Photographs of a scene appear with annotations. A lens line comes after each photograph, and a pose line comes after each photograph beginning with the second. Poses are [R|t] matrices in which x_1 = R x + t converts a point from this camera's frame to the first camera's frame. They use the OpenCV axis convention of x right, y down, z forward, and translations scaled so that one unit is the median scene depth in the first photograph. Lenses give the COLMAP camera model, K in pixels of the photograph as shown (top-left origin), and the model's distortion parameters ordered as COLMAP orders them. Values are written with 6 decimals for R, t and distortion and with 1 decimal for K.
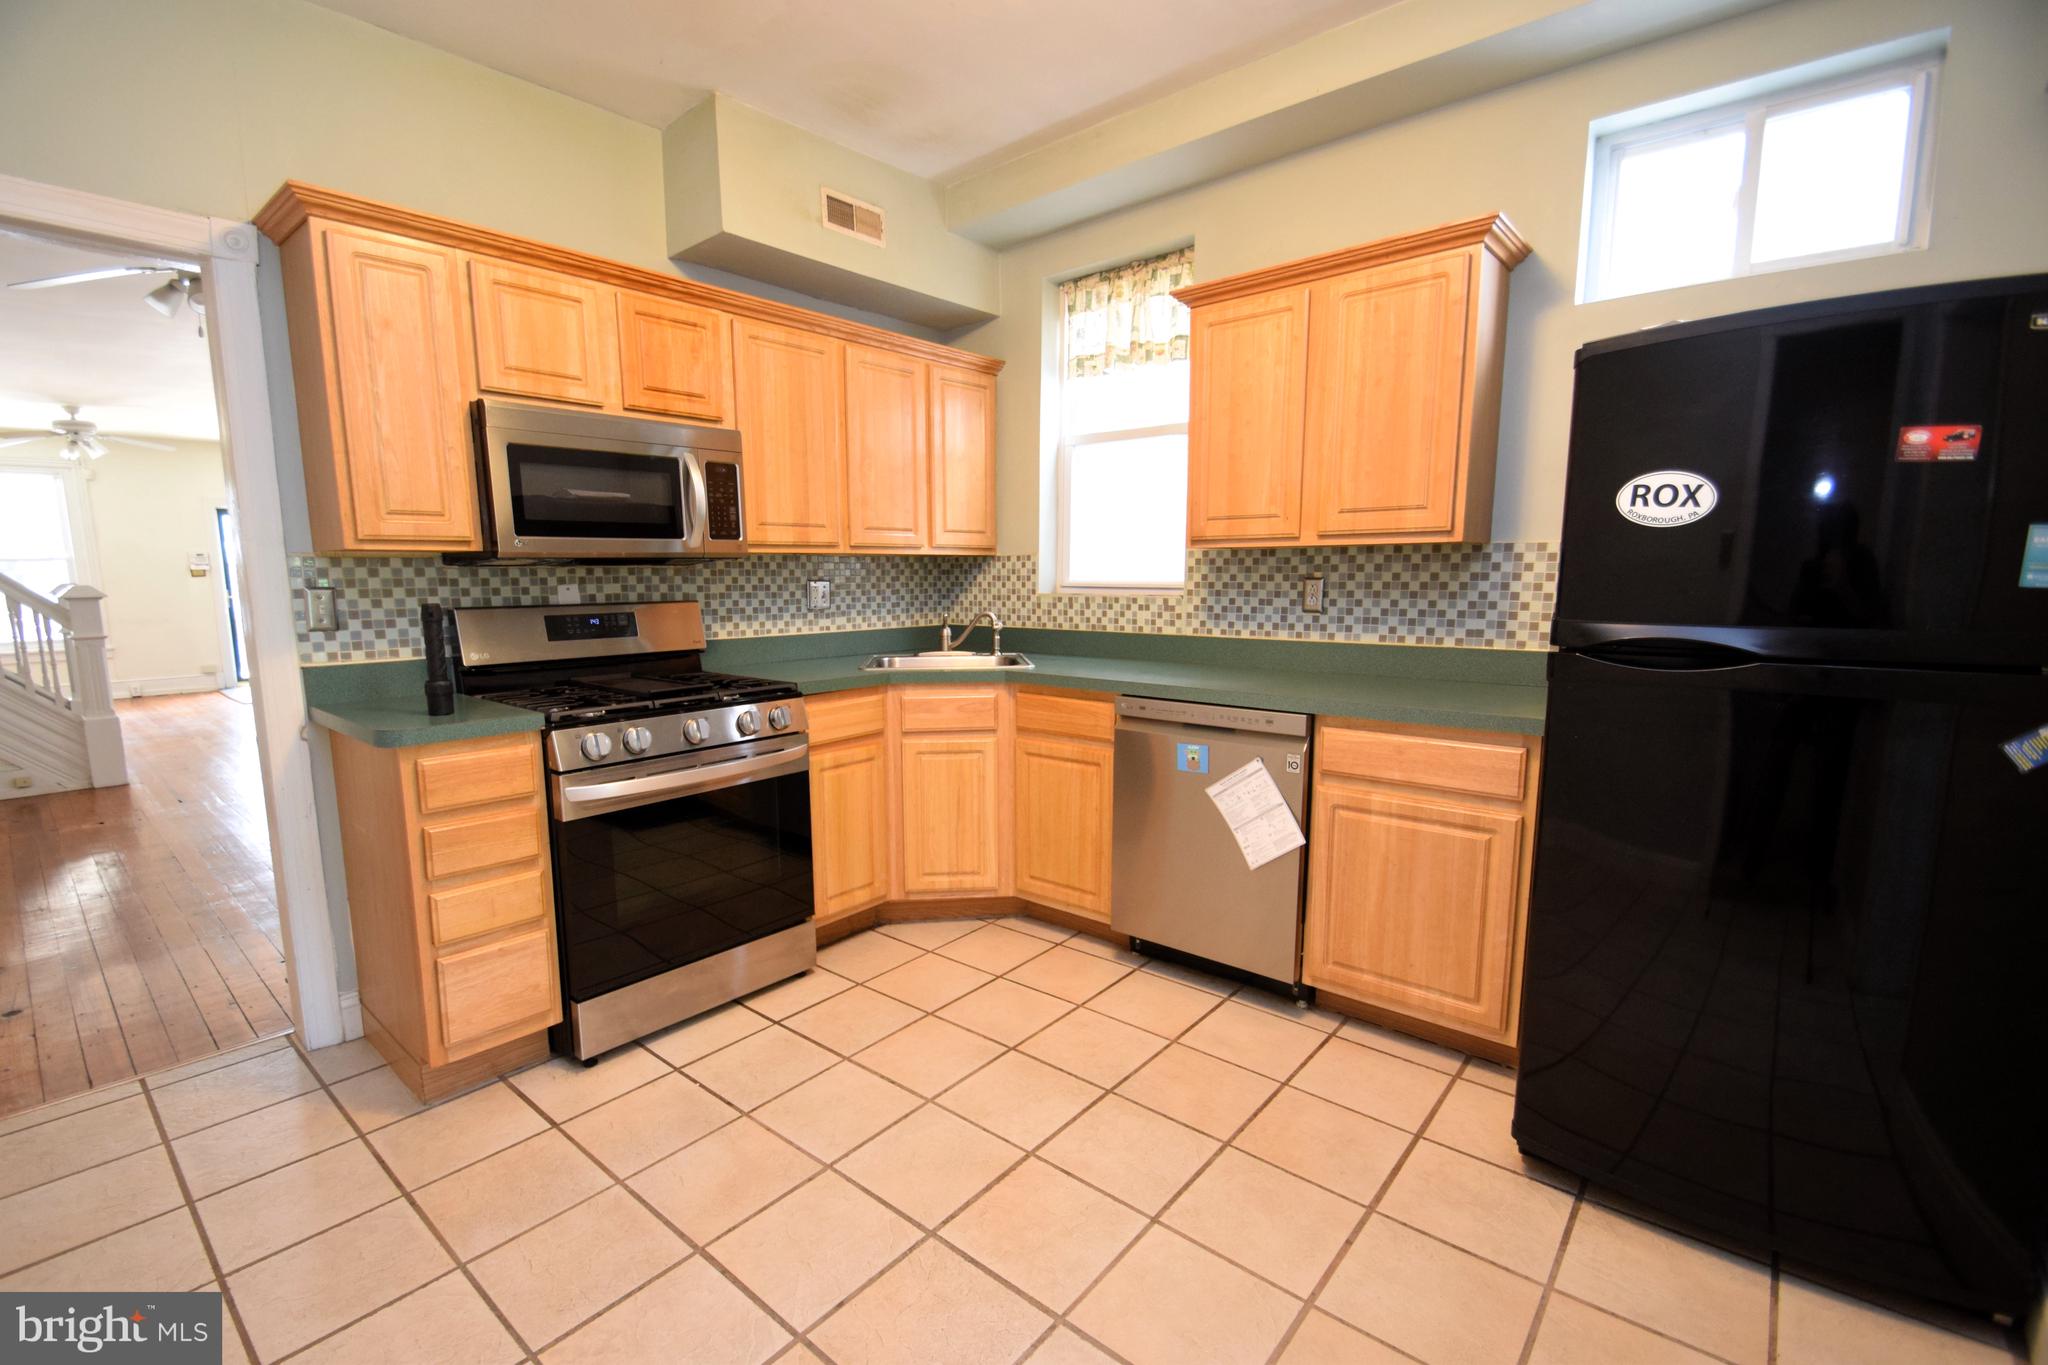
lens RADIAL K [[907.1, 0, 996.0], [0, 907.1, 709.0], [0, 0, 1]] dist [0.020844, -0.015990]
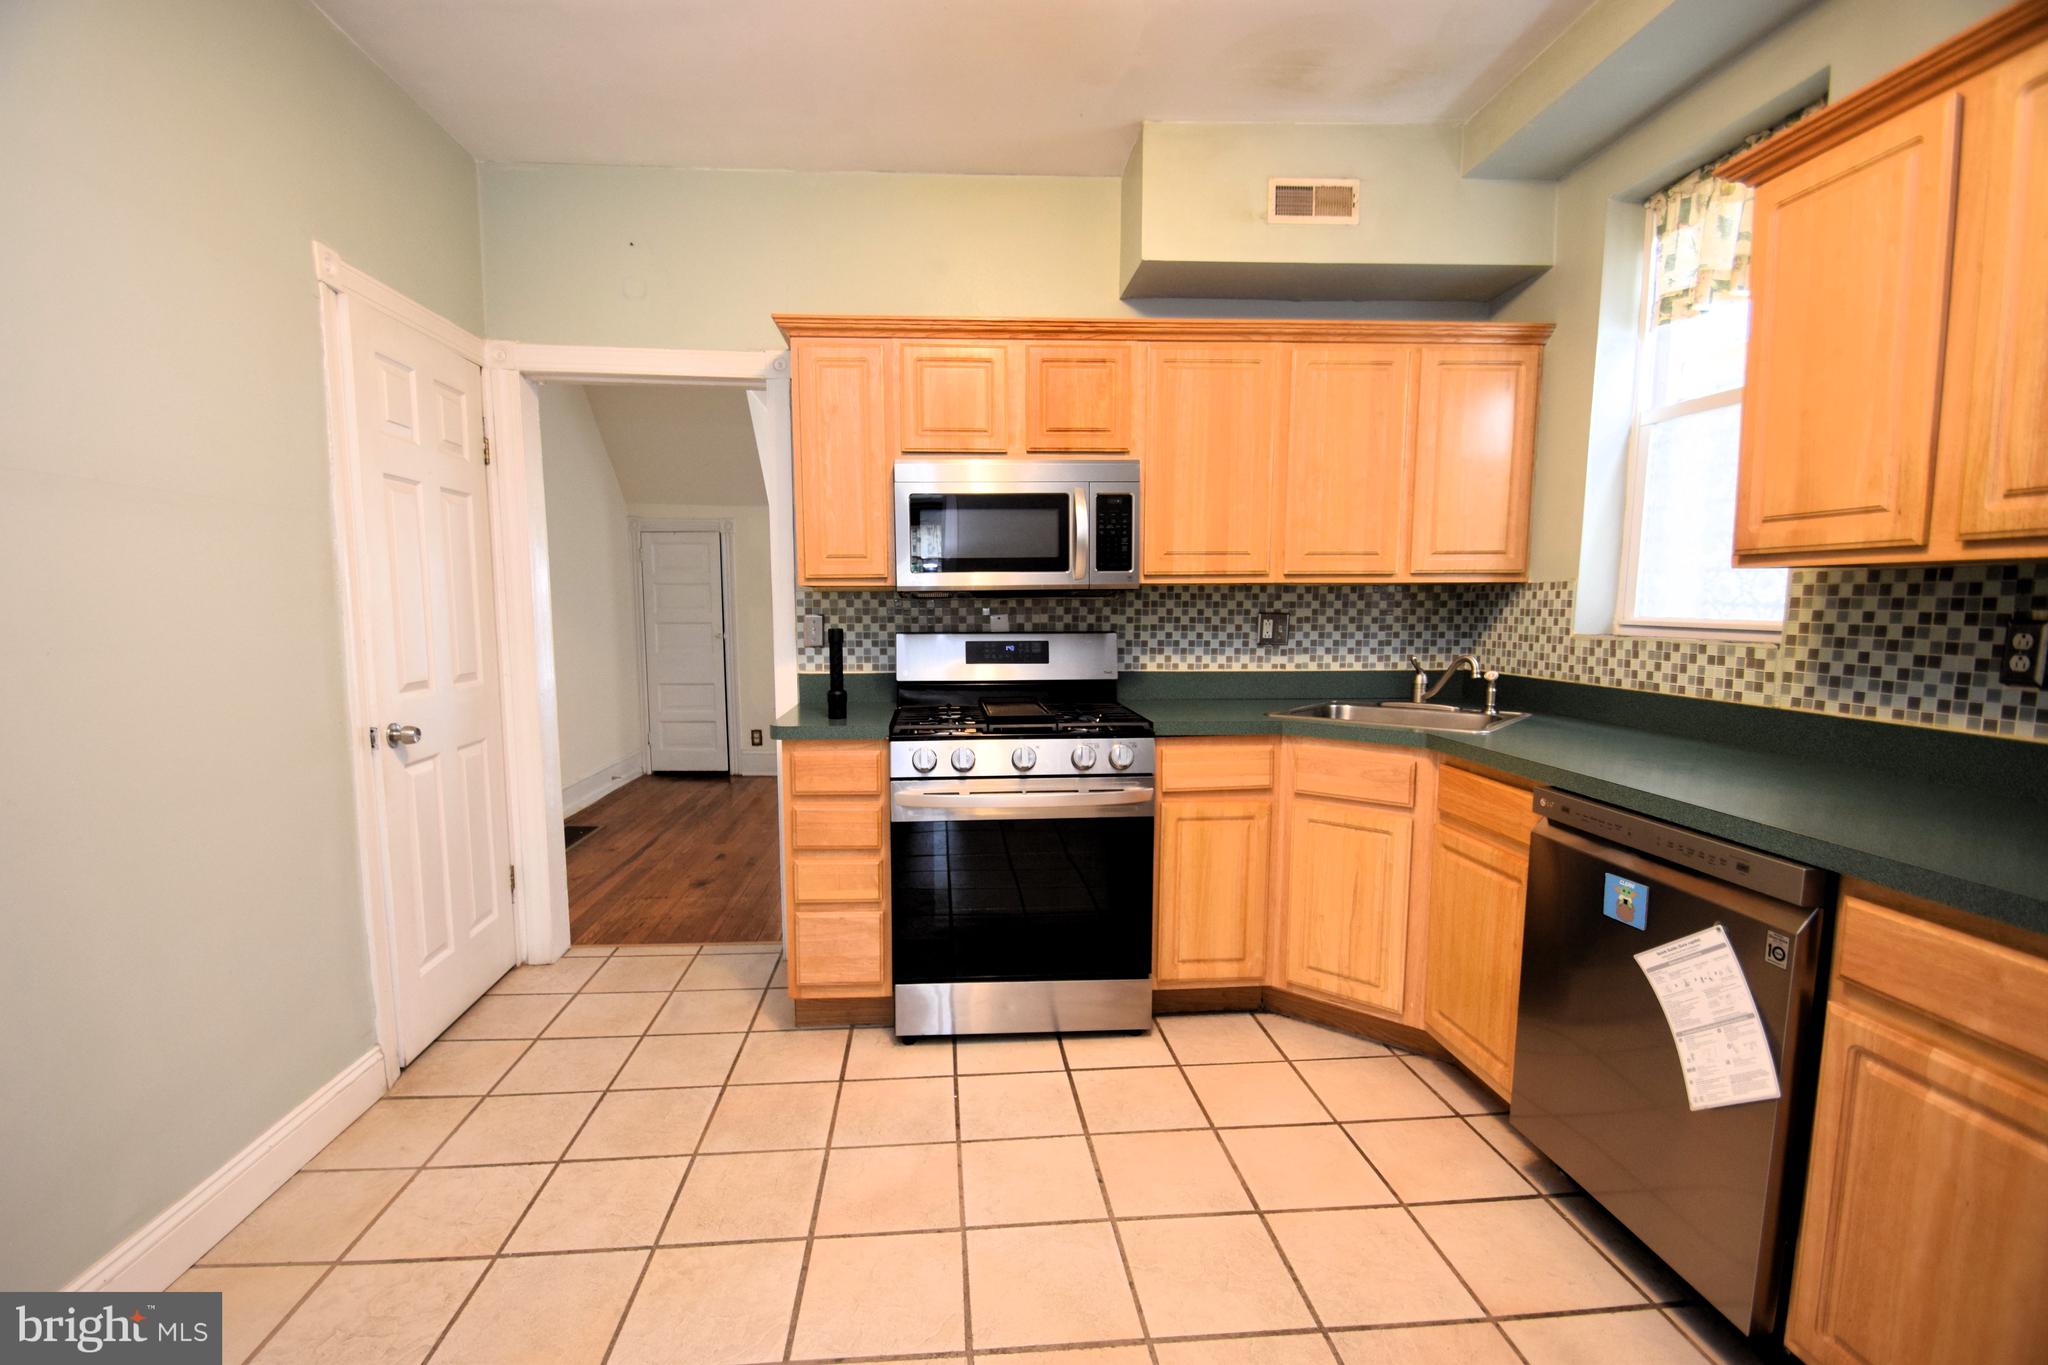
lens RADIAL K [[907.1, 0, 996.0], [0, 907.1, 709.0], [0, 0, 1]] dist [0.020844, -0.015990]
pose [[0.701912, 0.087086, -0.706920, 0.291639], [-0.109454, 0.993897, 0.013761, -0.032972], [0.703804, 0.067716, 0.707160, 0.198532]]
